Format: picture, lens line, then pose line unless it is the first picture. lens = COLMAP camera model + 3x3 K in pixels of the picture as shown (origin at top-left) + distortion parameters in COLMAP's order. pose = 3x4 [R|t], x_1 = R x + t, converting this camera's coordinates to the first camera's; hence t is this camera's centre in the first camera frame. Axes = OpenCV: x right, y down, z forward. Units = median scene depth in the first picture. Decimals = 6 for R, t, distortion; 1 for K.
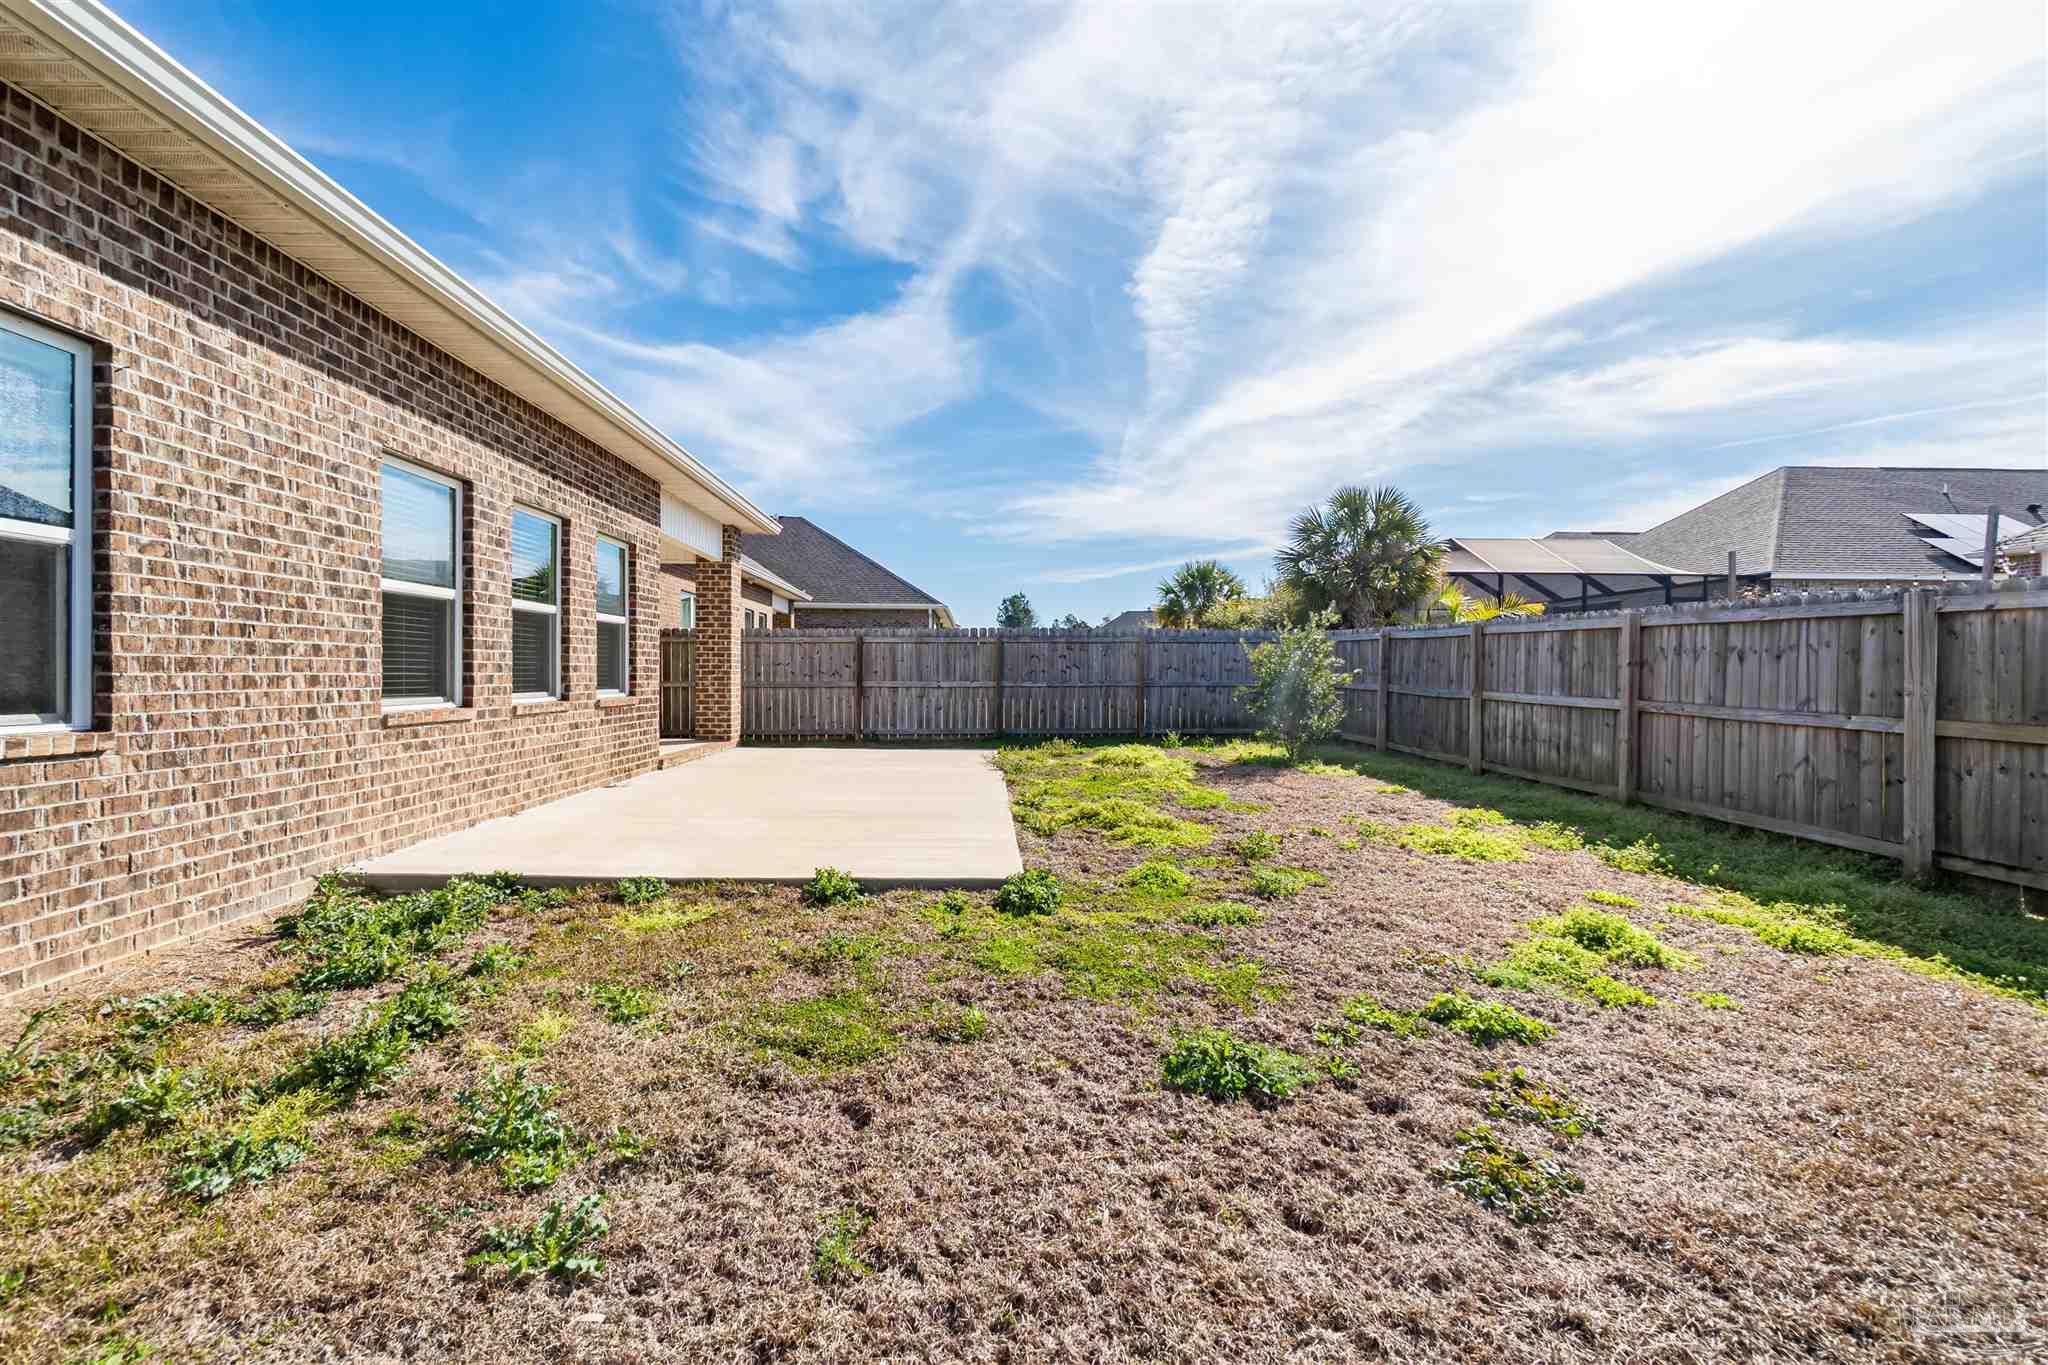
lens RADIAL K [[877.2, 0, 1024.0], [0, 877.2, 682.5], [0, 0, 1]] dist [-0.000269, -0.000167]
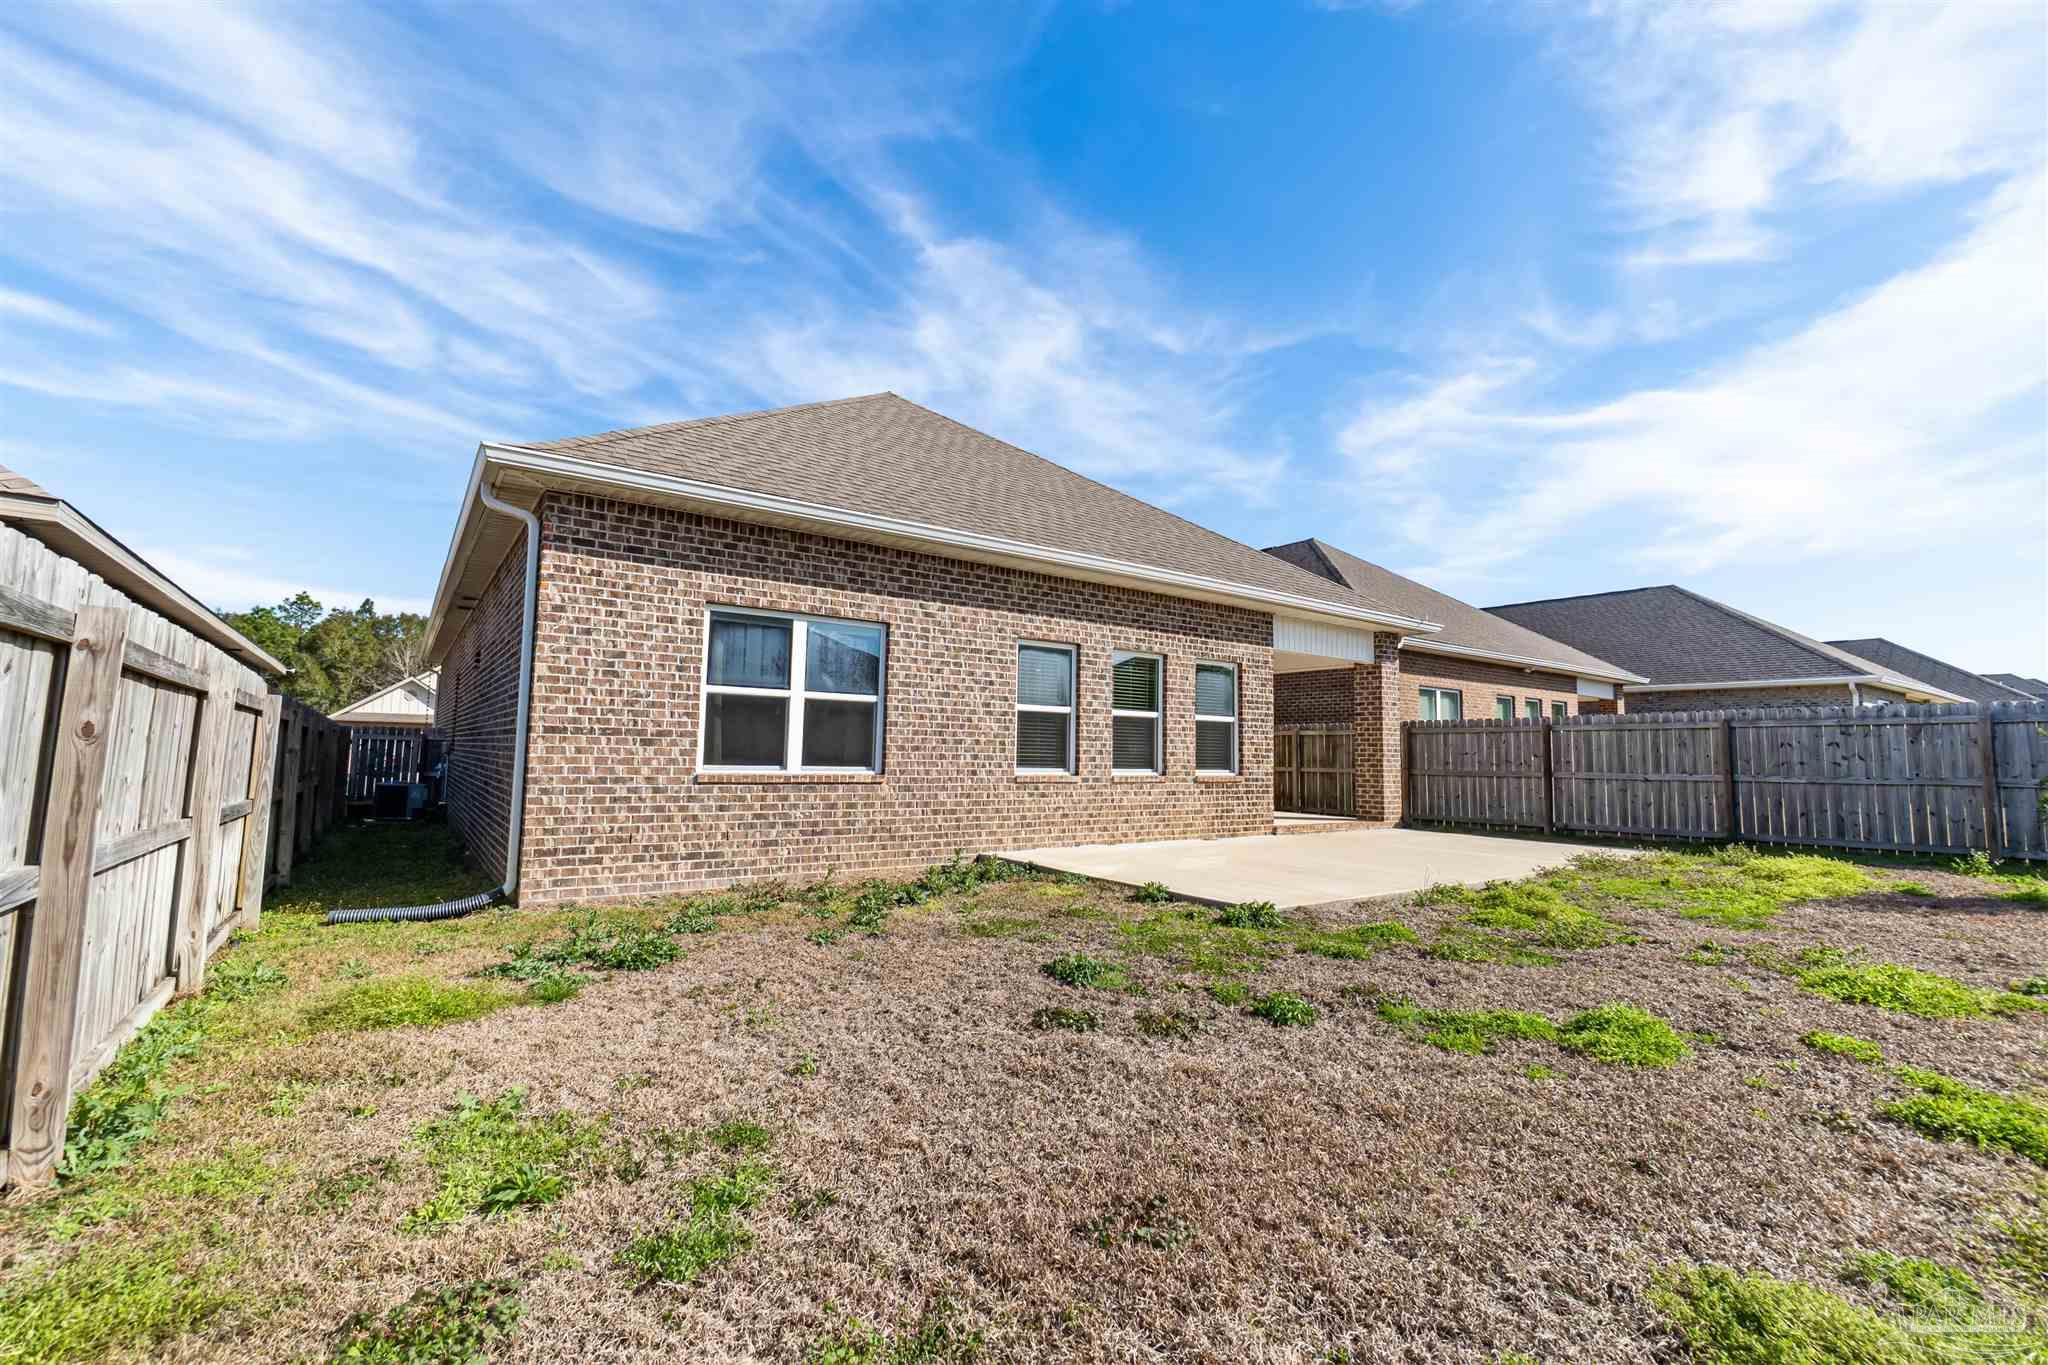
lens RADIAL K [[877.2, 0, 1024.0], [0, 877.2, 682.5], [0, 0, 1]] dist [-0.000269, -0.000167]
pose [[0.573110, -0.064554, -0.816932, 0.874766], [-0.021873, 0.995332, -0.093996, 0.013670], [0.819186, 0.071739, 0.569023, -0.084670]]
